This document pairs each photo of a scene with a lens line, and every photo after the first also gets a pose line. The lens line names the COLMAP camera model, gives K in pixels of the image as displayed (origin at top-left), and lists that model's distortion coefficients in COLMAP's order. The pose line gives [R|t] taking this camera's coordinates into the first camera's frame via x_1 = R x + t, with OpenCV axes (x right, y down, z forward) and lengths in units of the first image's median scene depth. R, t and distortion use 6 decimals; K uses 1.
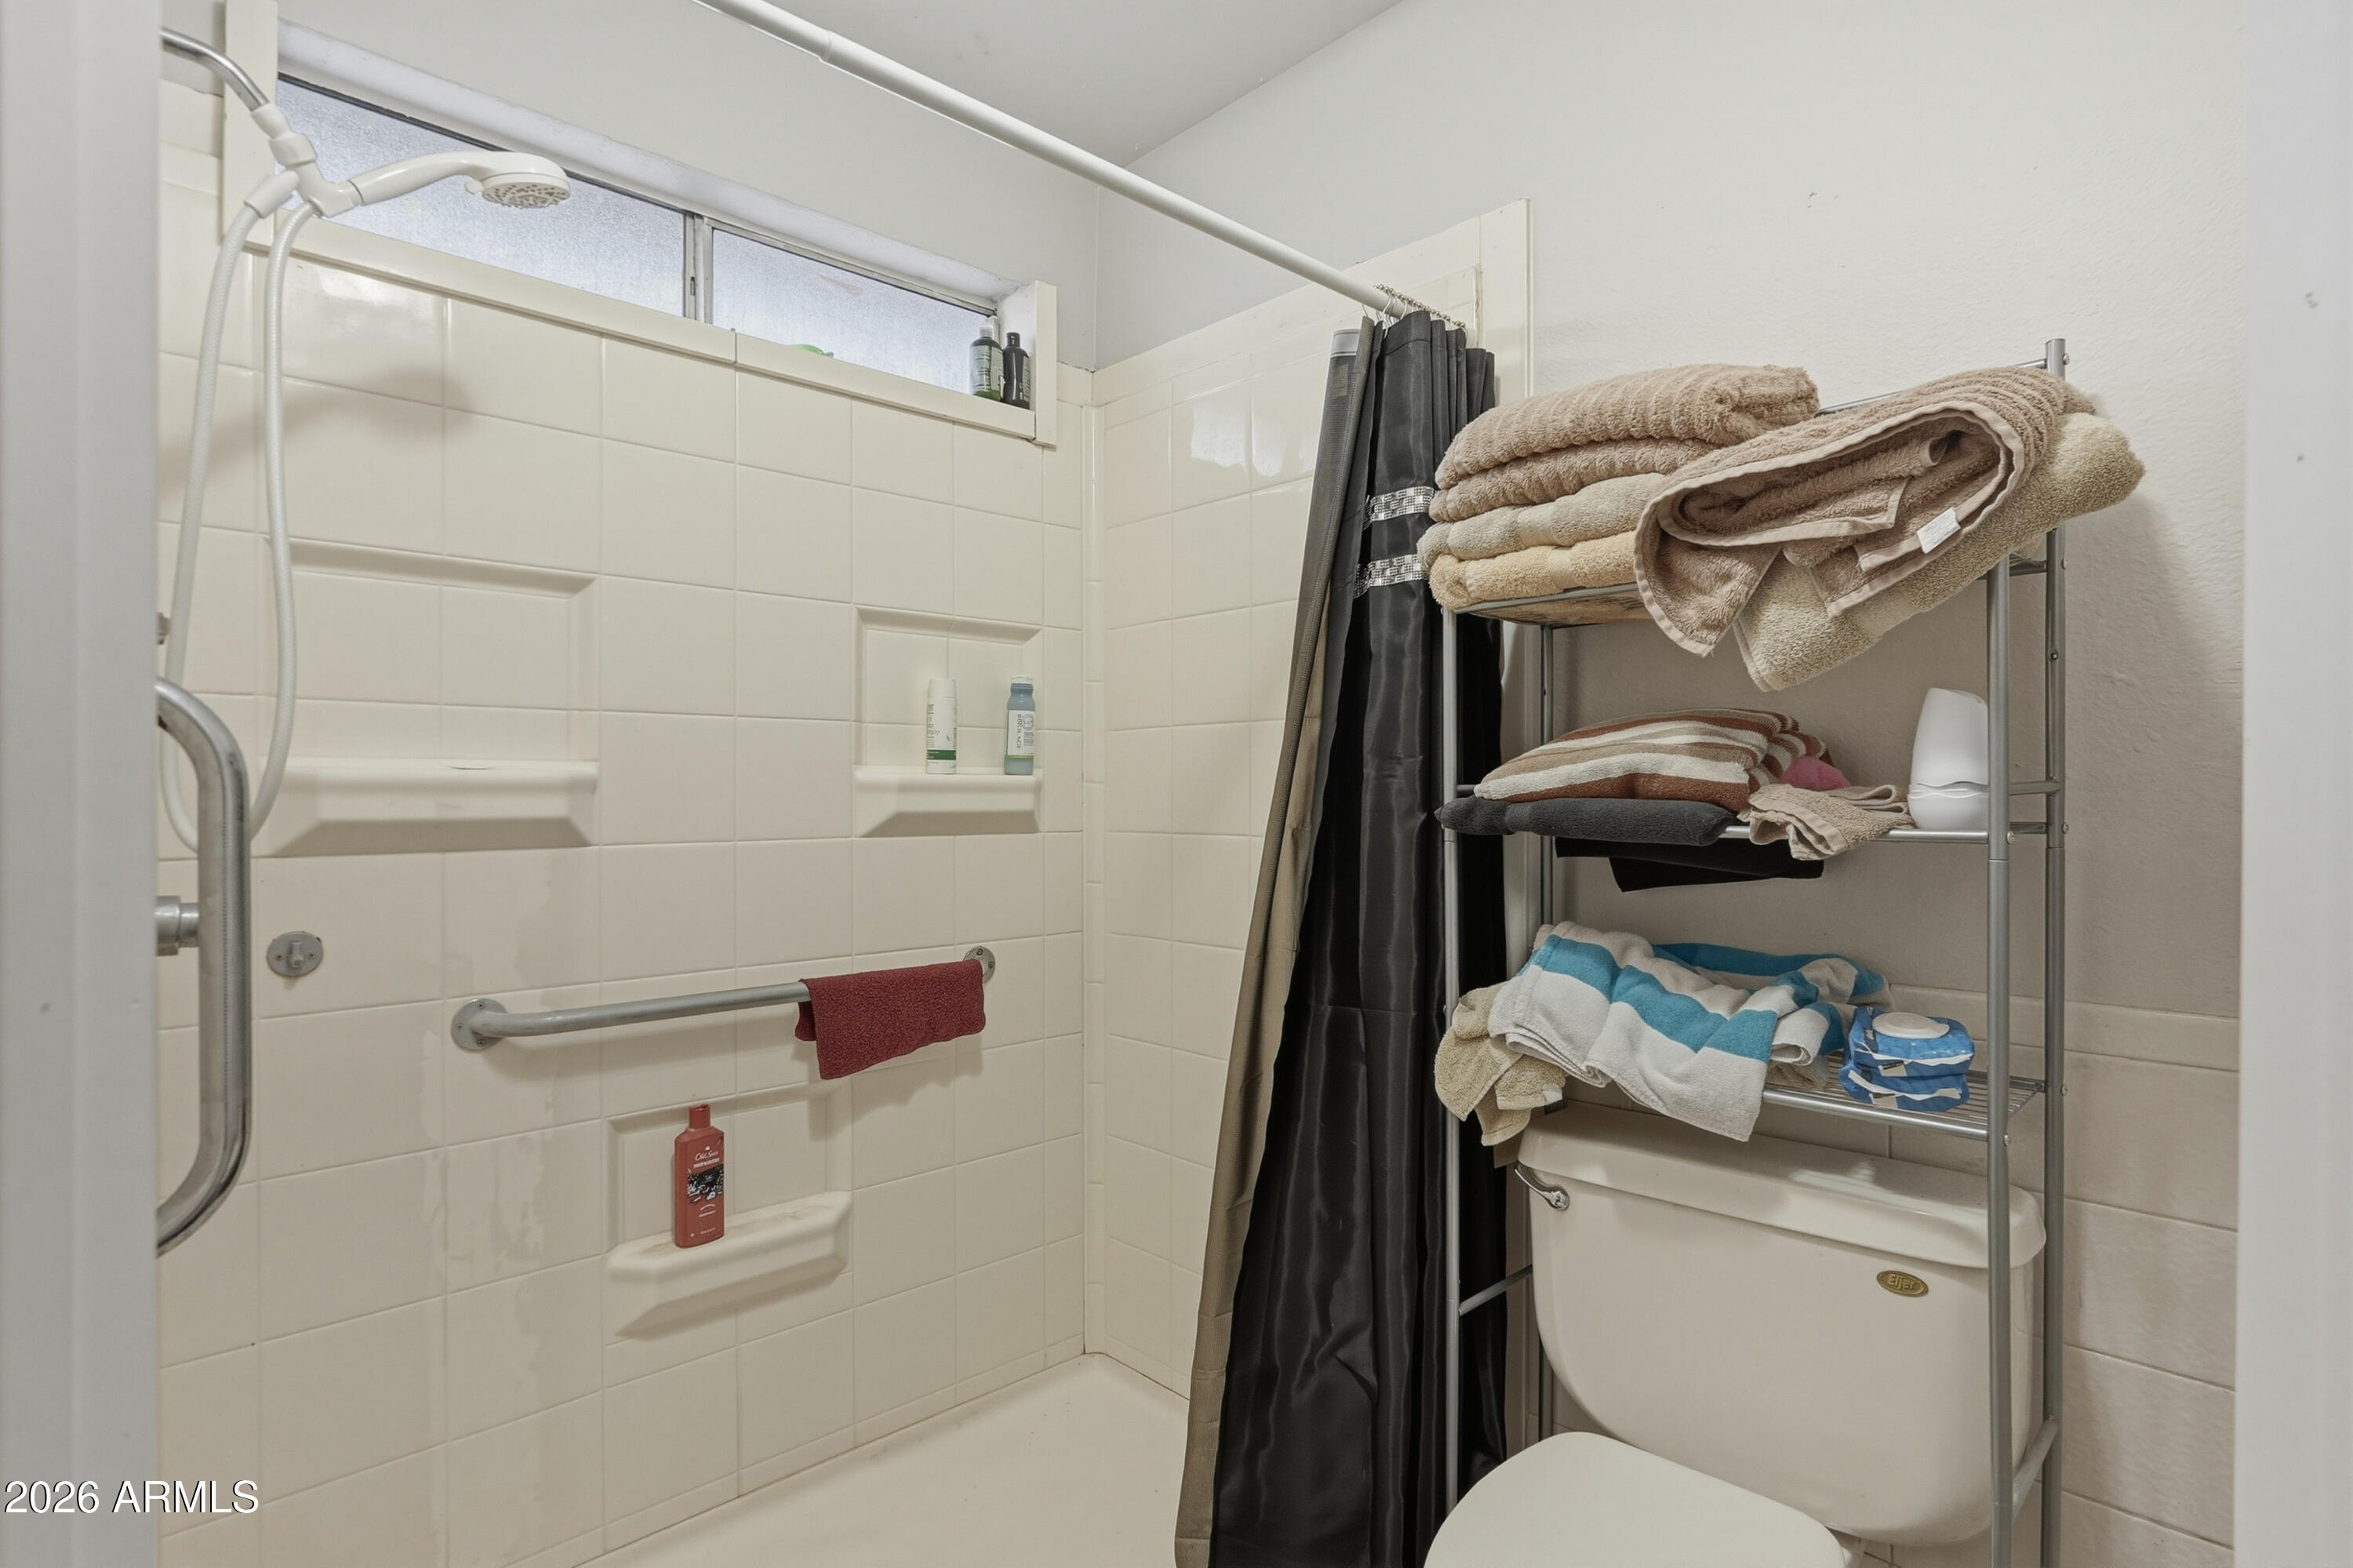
lens RADIAL K [[1160.6, 0, 1183.2], [0, 1160.6, 795.1], [0, 0, 1]] dist [-0.010913, 0.004672]
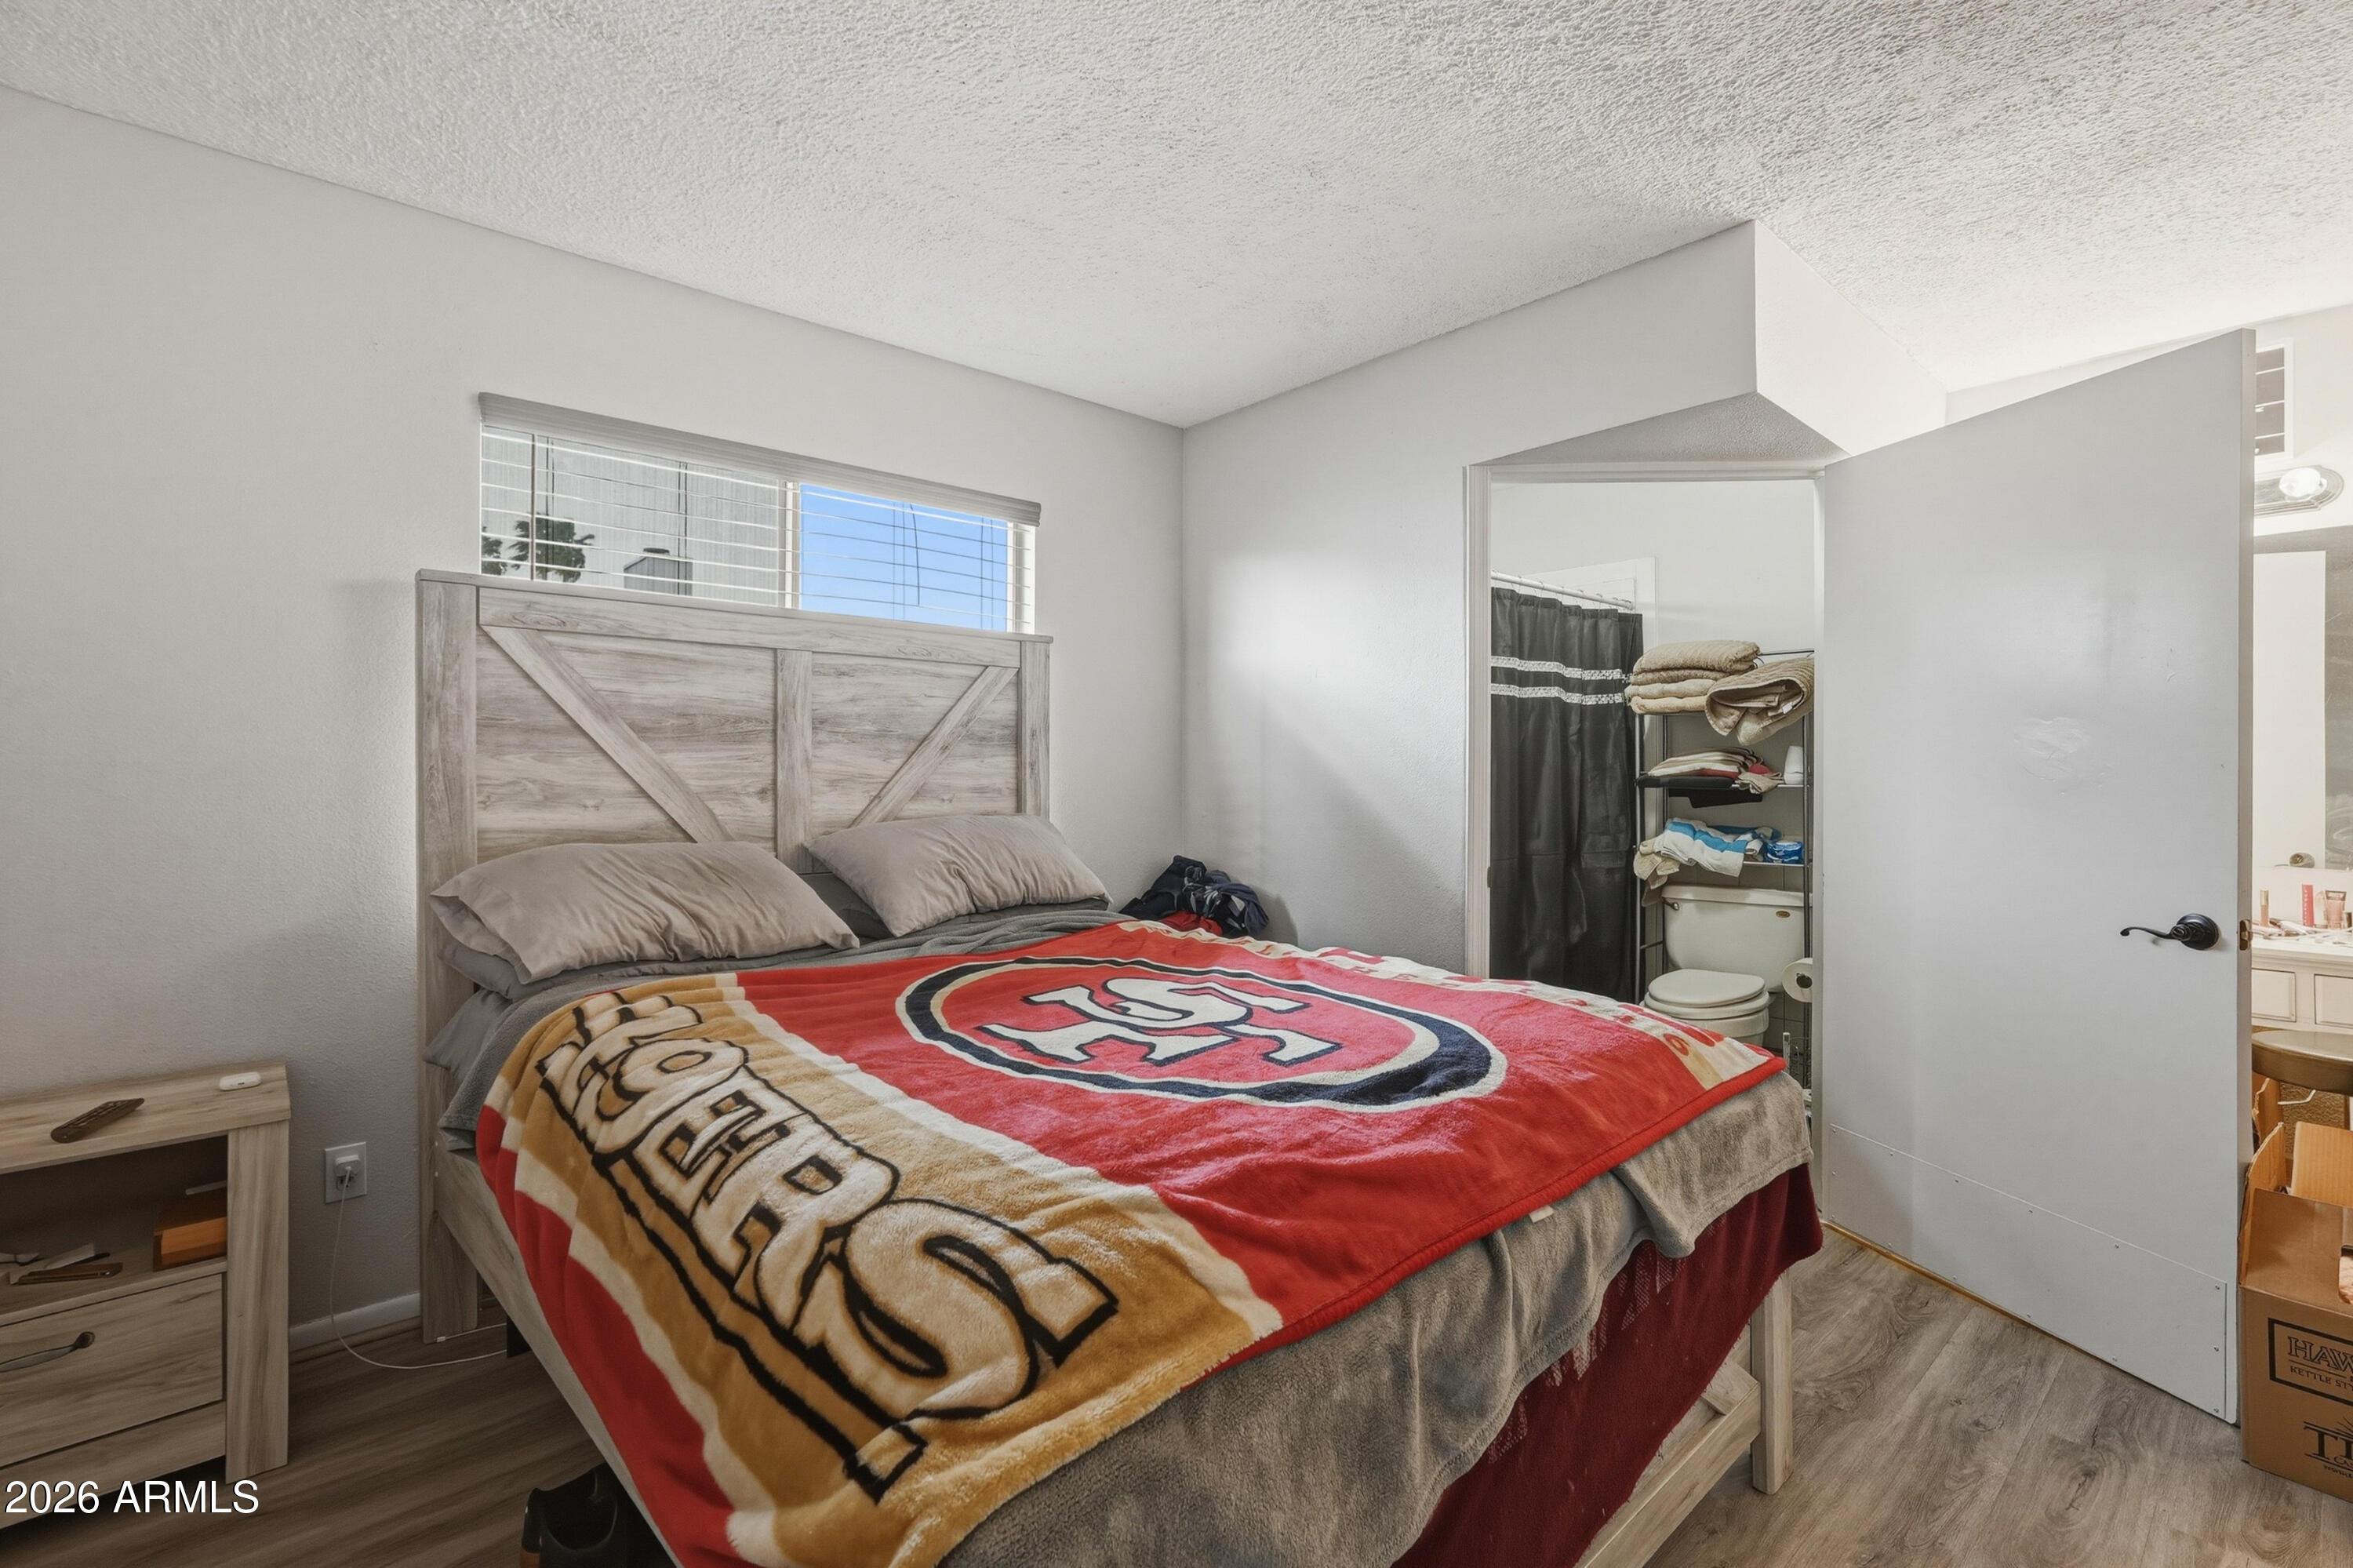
lens RADIAL K [[1050.4, 0, 1169.0], [0, 1050.4, 771.0], [0, 0, 1]] dist [-0.013784, 0.007249]
pose [[0.998900, 0.003099, -0.046793, -0.989385], [-0.003450, 0.999967, -0.007414, 0.015919], [0.046769, 0.007568, 0.998877, -2.048012]]
